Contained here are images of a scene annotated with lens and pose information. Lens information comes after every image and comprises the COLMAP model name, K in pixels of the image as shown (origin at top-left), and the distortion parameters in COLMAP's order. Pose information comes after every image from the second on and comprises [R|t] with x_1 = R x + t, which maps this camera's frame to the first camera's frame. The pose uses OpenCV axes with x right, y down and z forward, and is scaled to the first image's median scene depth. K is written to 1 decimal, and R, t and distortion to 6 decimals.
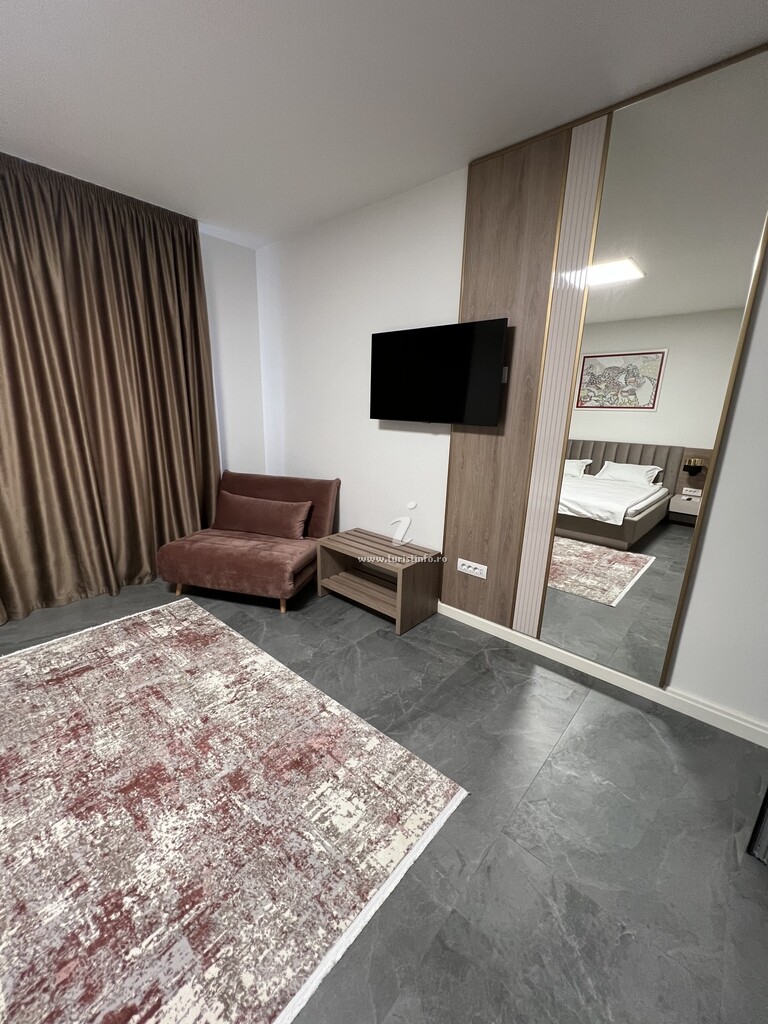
lens RADIAL K [[406.7, 0, 388.2], [0, 406.7, 516.1], [0, 0, 1]] dist [-0.003337, 0.000428]
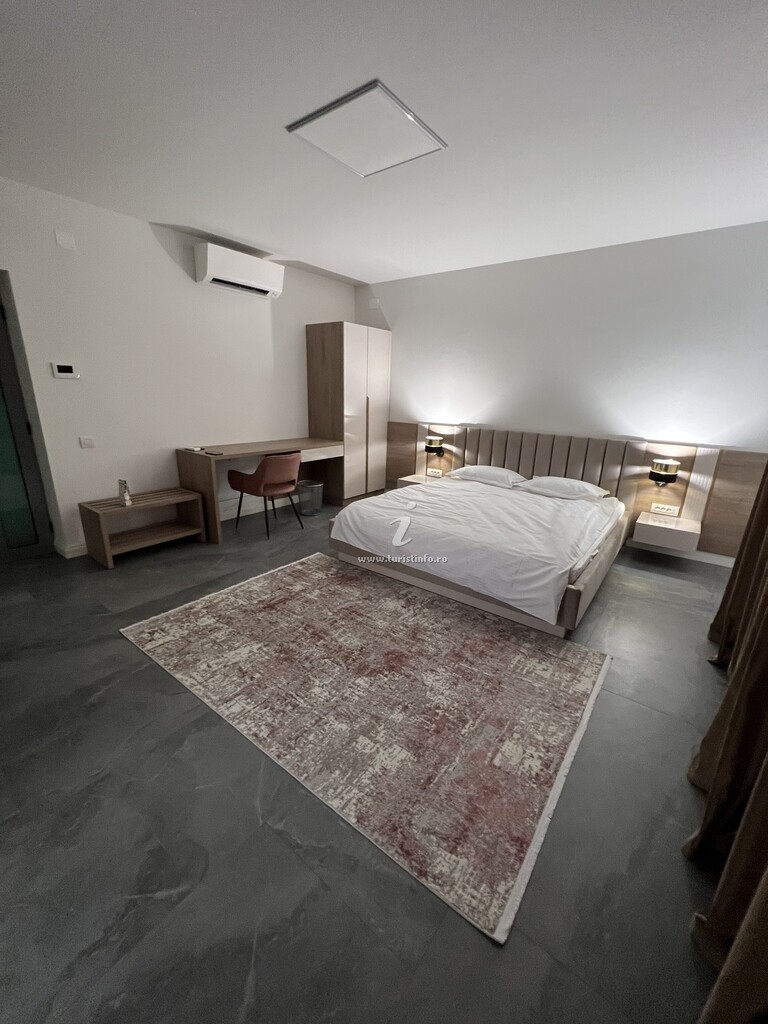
lens RADIAL K [[406.7, 0, 384.0], [0, 406.7, 510.6], [0, 0, 1]] dist [-0.003337, 0.000428]
pose [[0.998205, -0.017715, 0.057218, -0.596873], [0.016450, 0.999611, 0.022506, 0.084430], [-0.057595, -0.021525, 0.998108, -0.348510]]
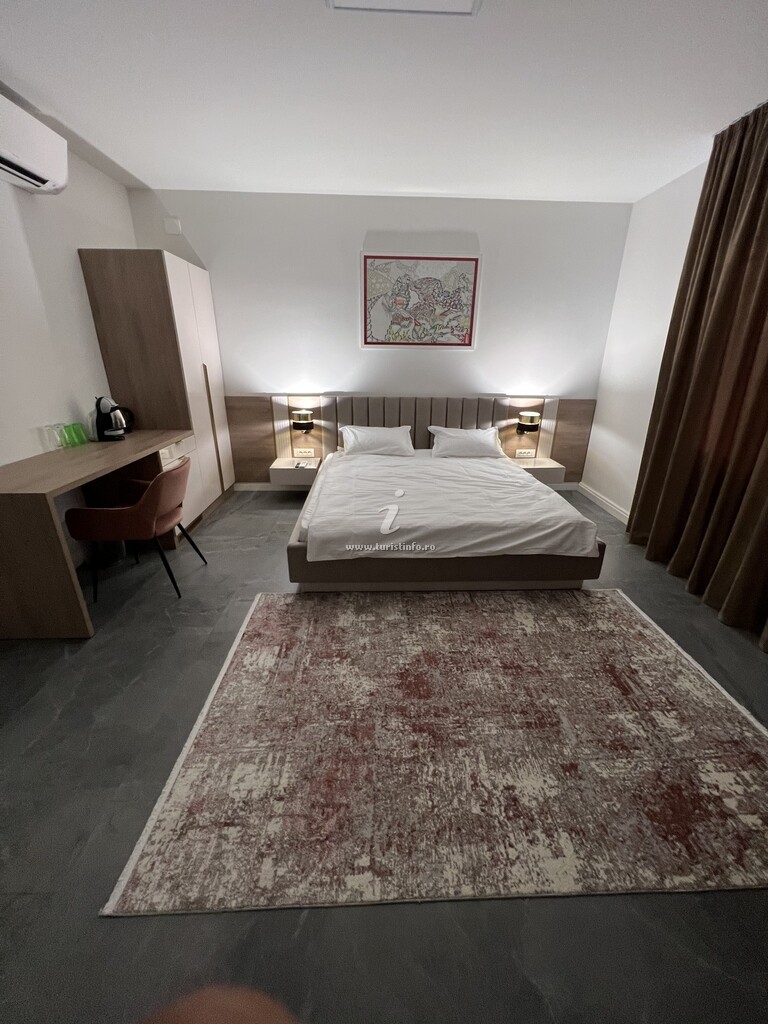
lens RADIAL K [[406.7, 0, 387.2], [0, 406.7, 513.8], [0, 0, 1]] dist [-0.003337, 0.000428]
pose [[-0.729703, 0.216604, -0.648549, 0.118293], [-0.213051, 0.829255, 0.516667, -0.318821], [0.649725, 0.515188, -0.558963, 1.141750]]
